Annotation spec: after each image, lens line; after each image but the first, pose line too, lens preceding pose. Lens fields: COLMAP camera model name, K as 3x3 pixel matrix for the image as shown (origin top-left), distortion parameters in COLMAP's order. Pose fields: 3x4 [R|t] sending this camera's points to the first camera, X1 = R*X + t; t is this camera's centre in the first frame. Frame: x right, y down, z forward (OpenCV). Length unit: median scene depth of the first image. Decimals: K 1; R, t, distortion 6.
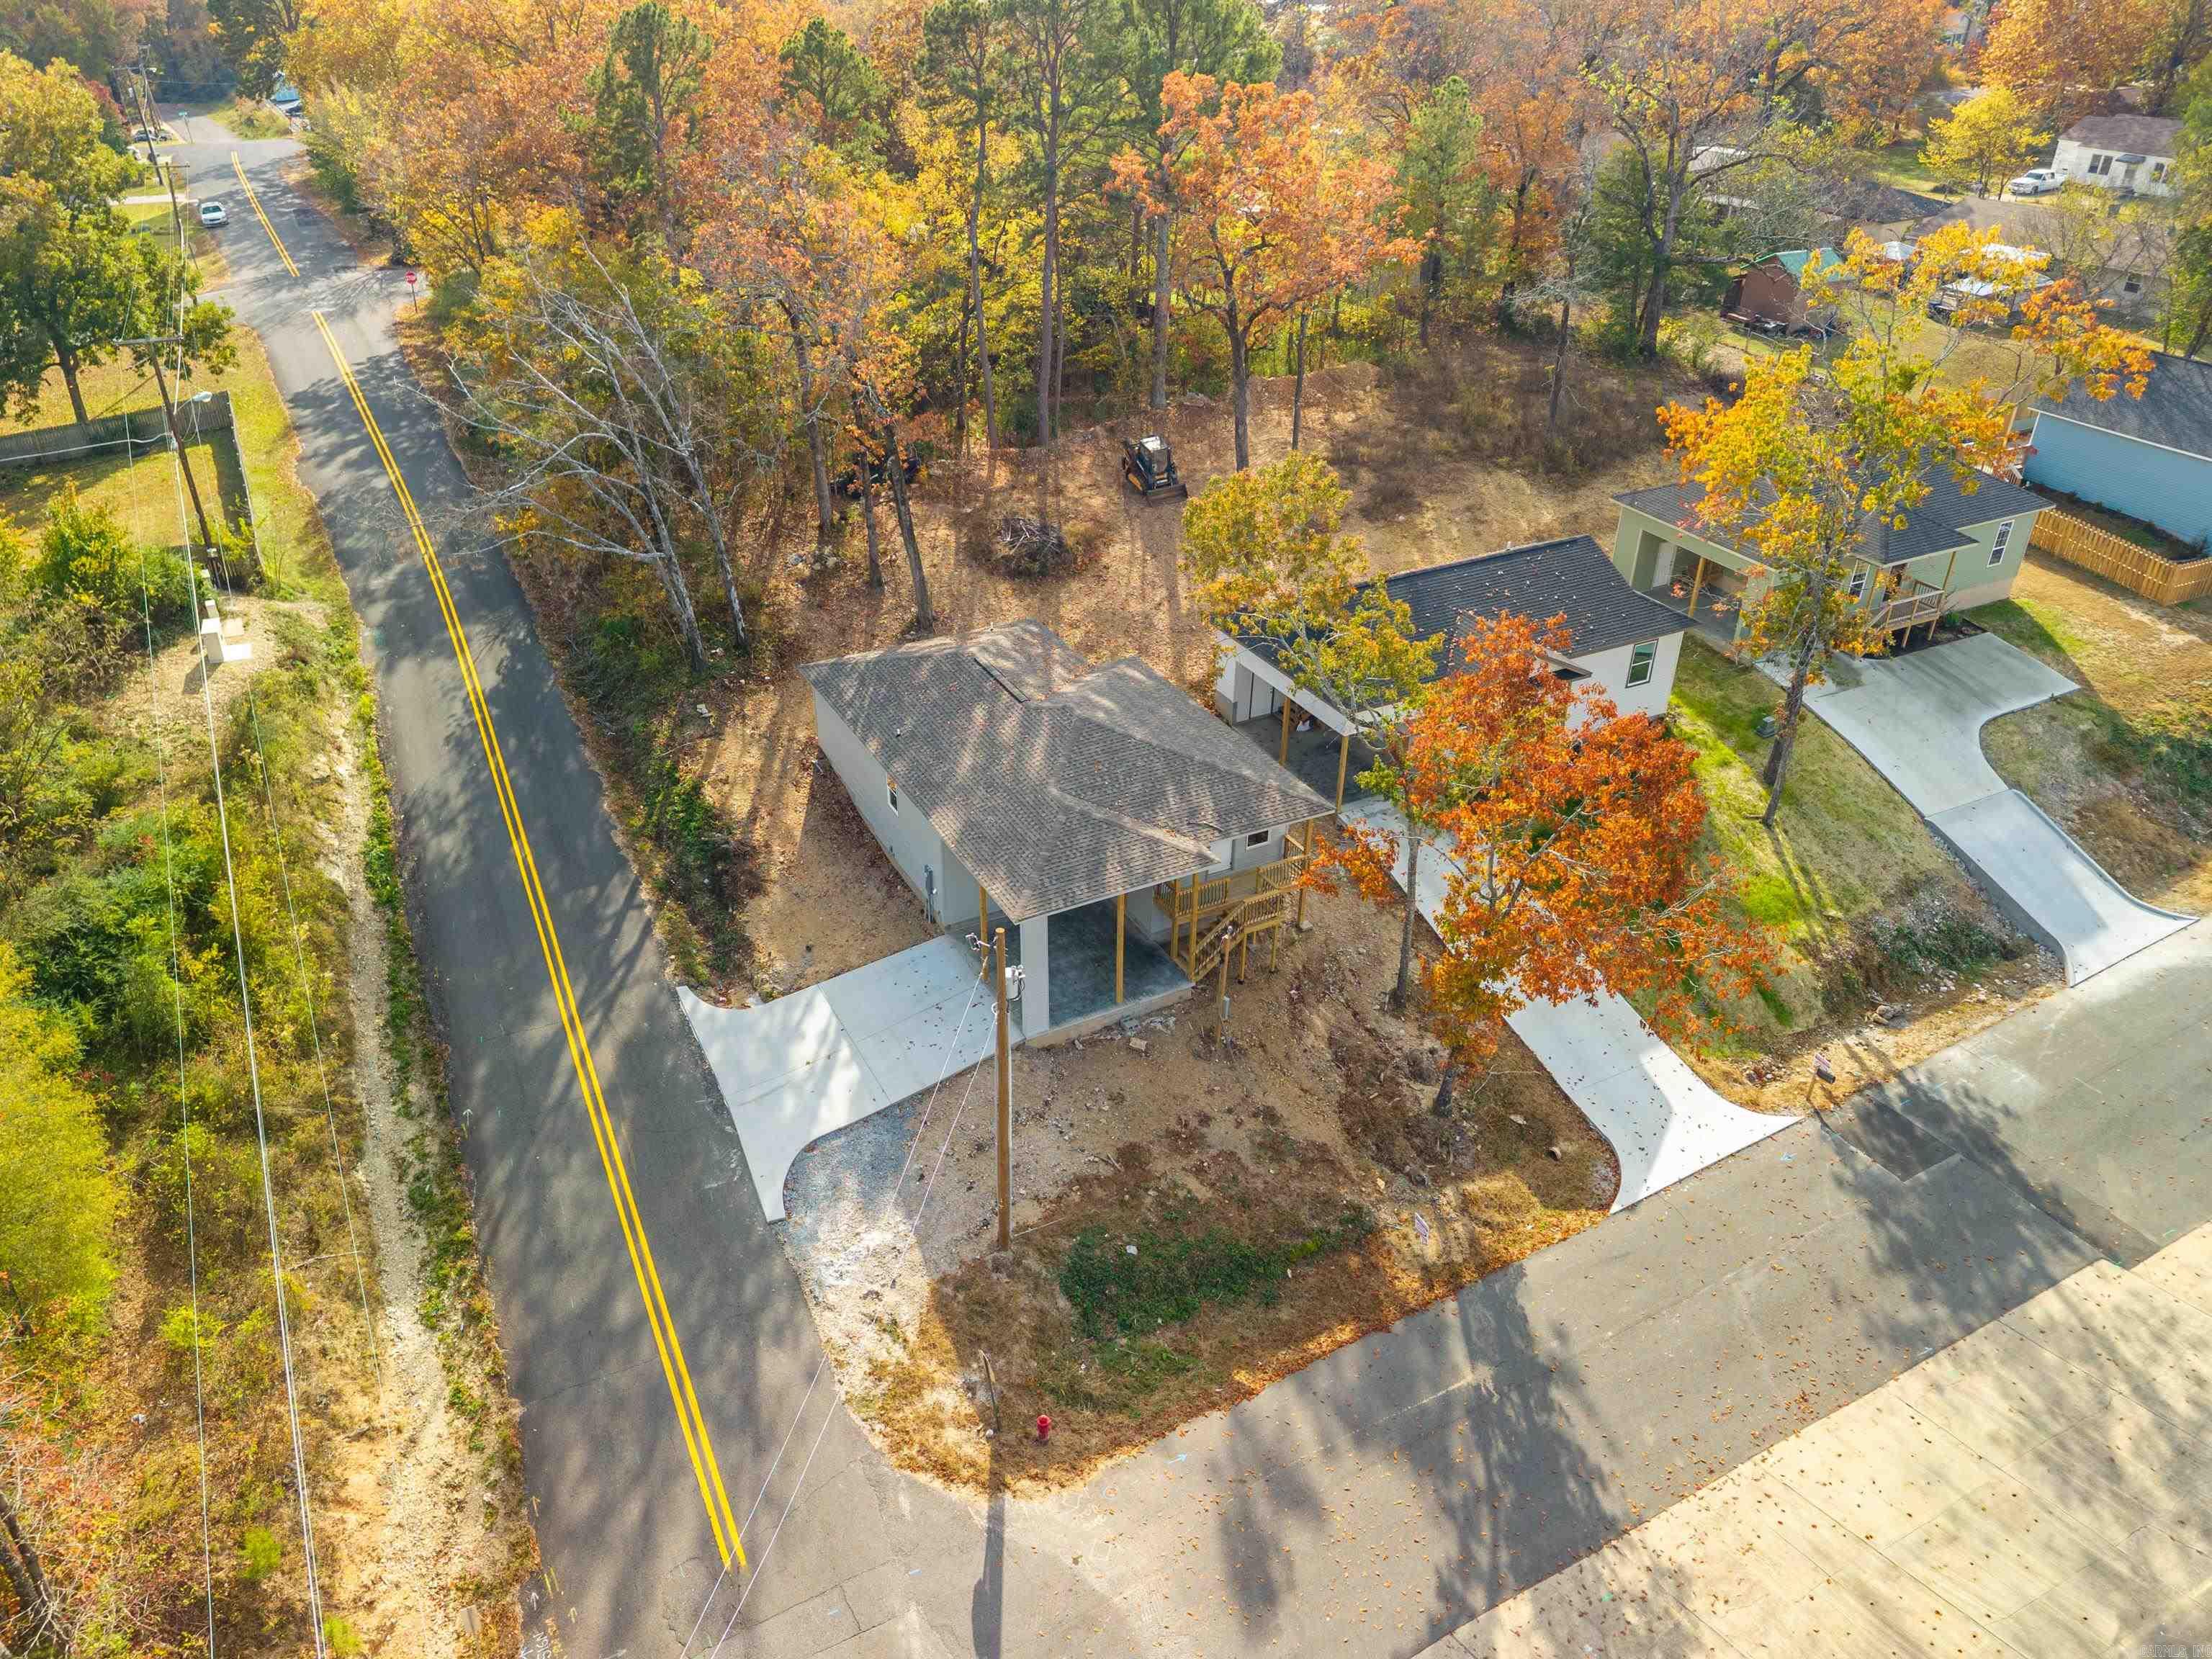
lens RADIAL K [[1612.2, 0, 1047.8], [0, 1612.2, 827.9], [0, 0, 1]] dist [0.022055, -0.007116]
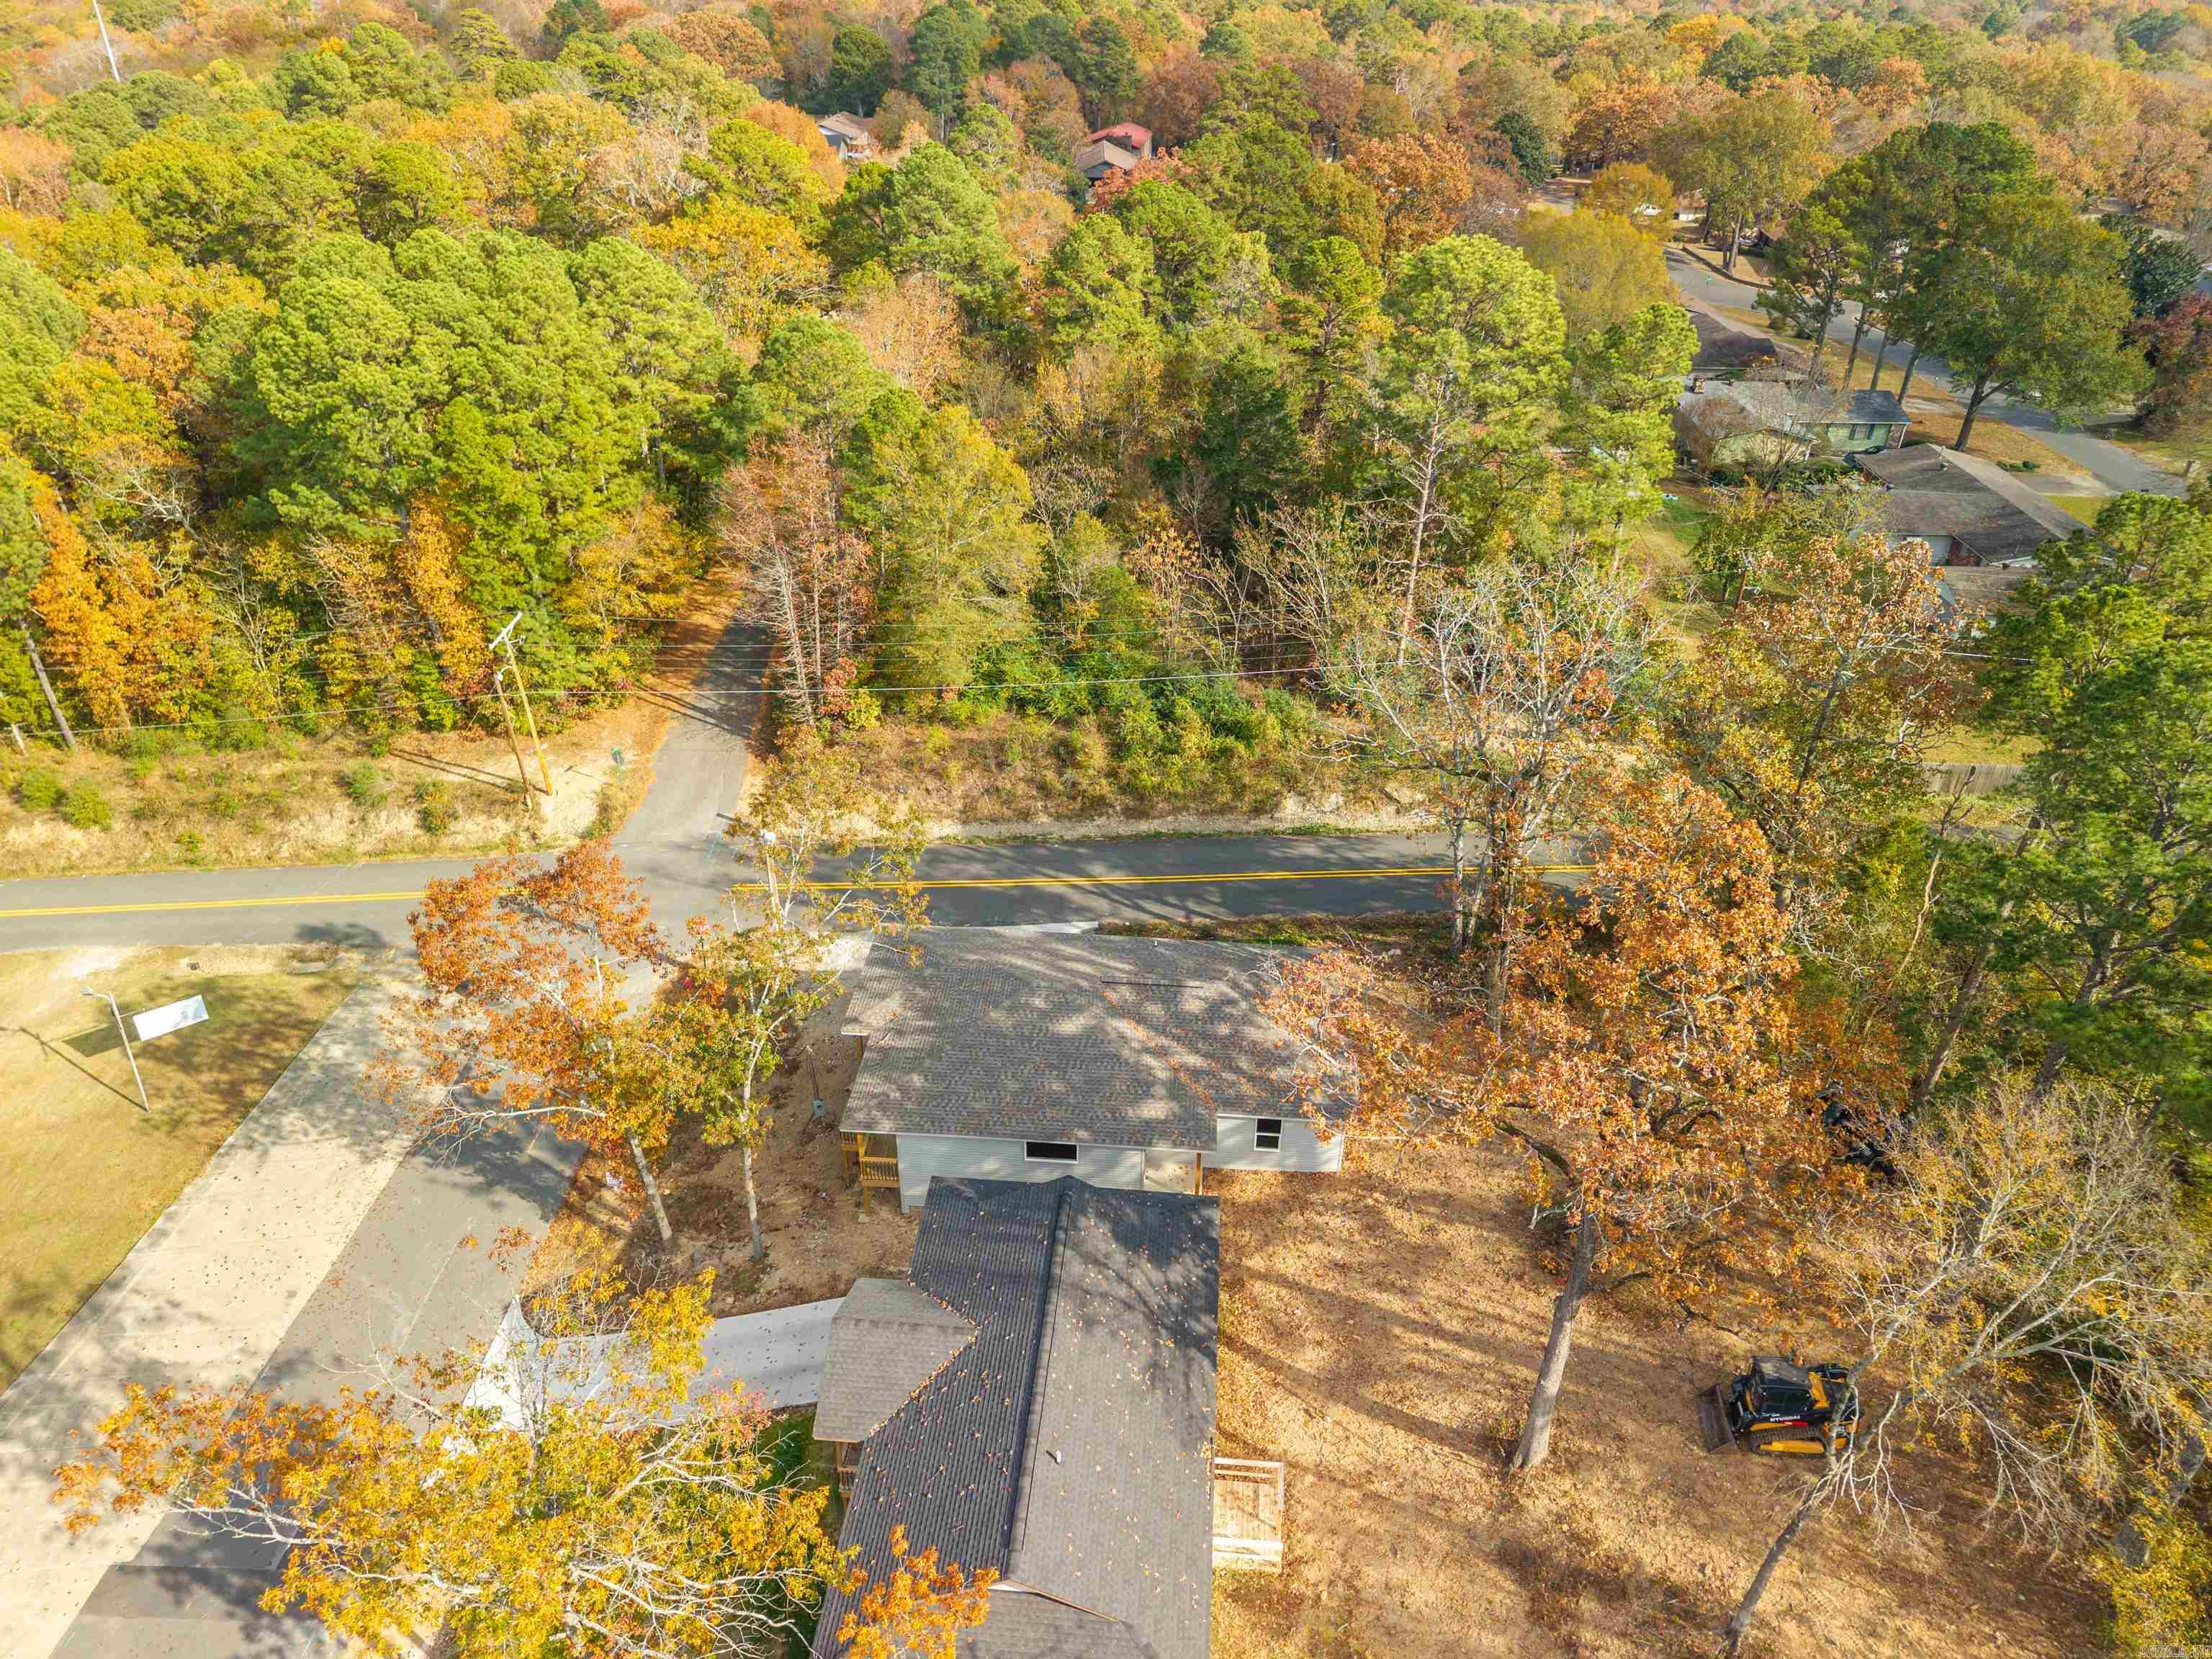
lens RADIAL K [[1499.5, 0, 1120.8], [0, 1499.5, 838.8], [0, 0, 1]] dist [0.017484, -0.002585]
pose [[-0.520947, 0.456148, -0.721487, 0.744763], [-0.451670, 0.569907, 0.686441, -0.935398], [0.724299, 0.683473, -0.090863, 1.134115]]
